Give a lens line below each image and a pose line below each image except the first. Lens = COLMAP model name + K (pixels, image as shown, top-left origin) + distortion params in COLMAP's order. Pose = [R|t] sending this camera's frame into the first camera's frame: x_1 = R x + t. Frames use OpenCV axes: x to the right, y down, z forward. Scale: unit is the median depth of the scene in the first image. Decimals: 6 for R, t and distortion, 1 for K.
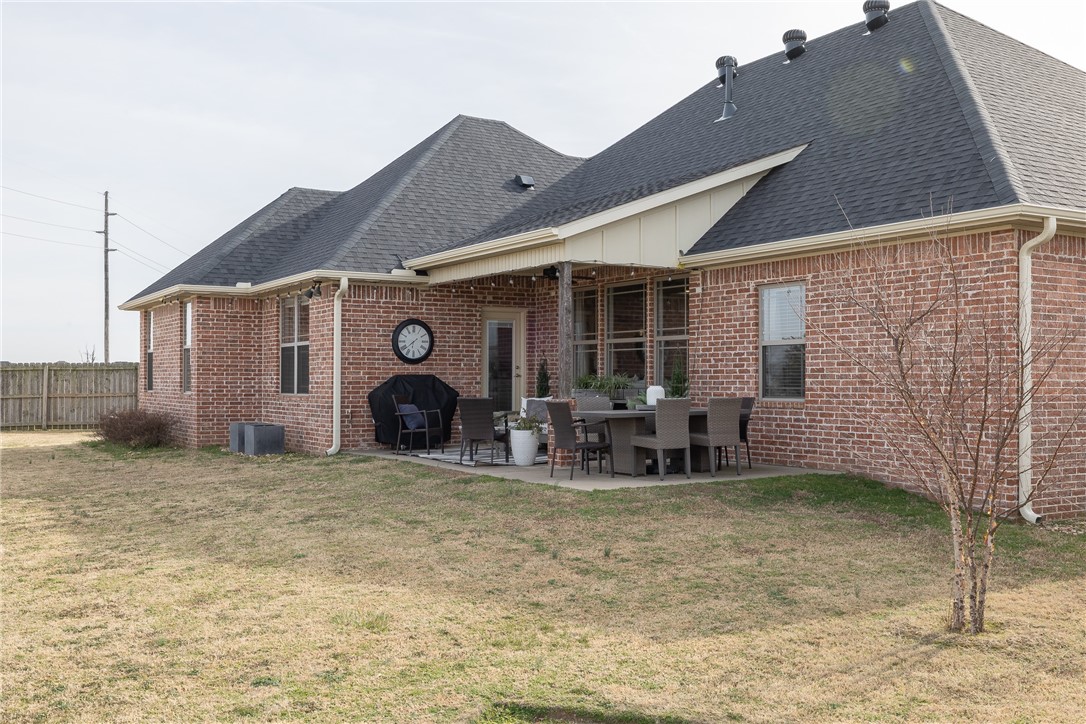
lens RADIAL K [[1076.7, 0, 543.0], [0, 1076.7, 362.0], [0, 0, 1]] dist [-0.007275, -0.003886]
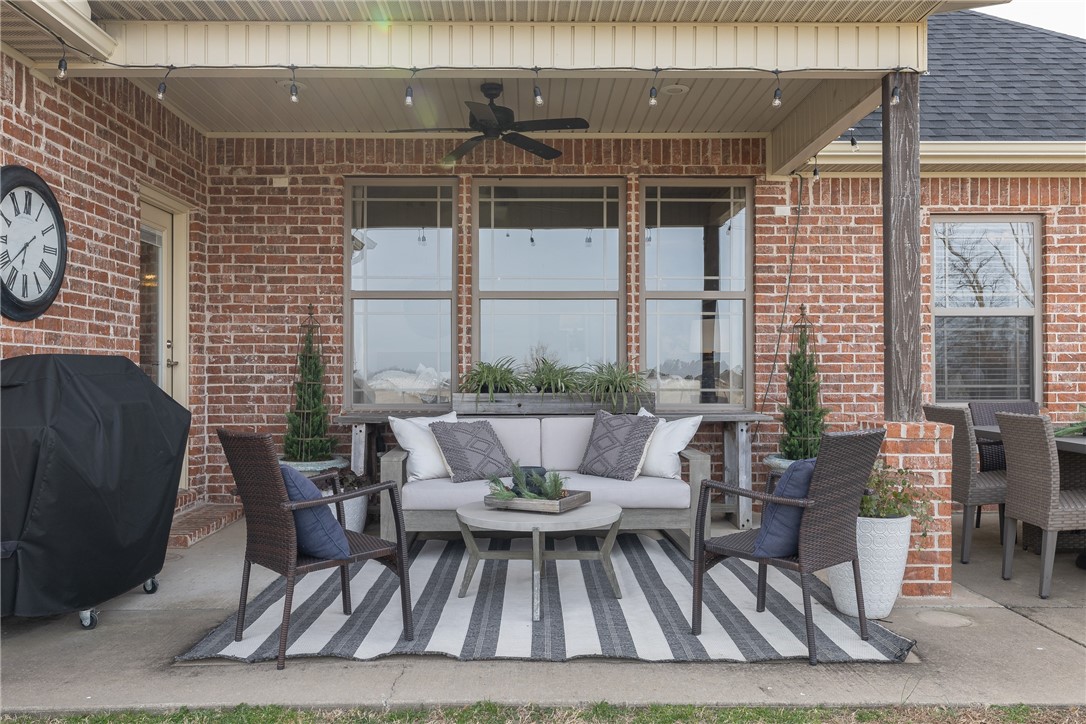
lens RADIAL K [[825.5, 0, 543.0], [0, 825.5, 362.0], [0, 0, 1]] dist [0.001085, -0.000225]
pose [[0.509640, 0.010274, 0.860327, -0.283560], [-0.013600, 0.999900, -0.003885, 0.014368], [-0.860280, -0.009721, 0.509728, 0.888421]]
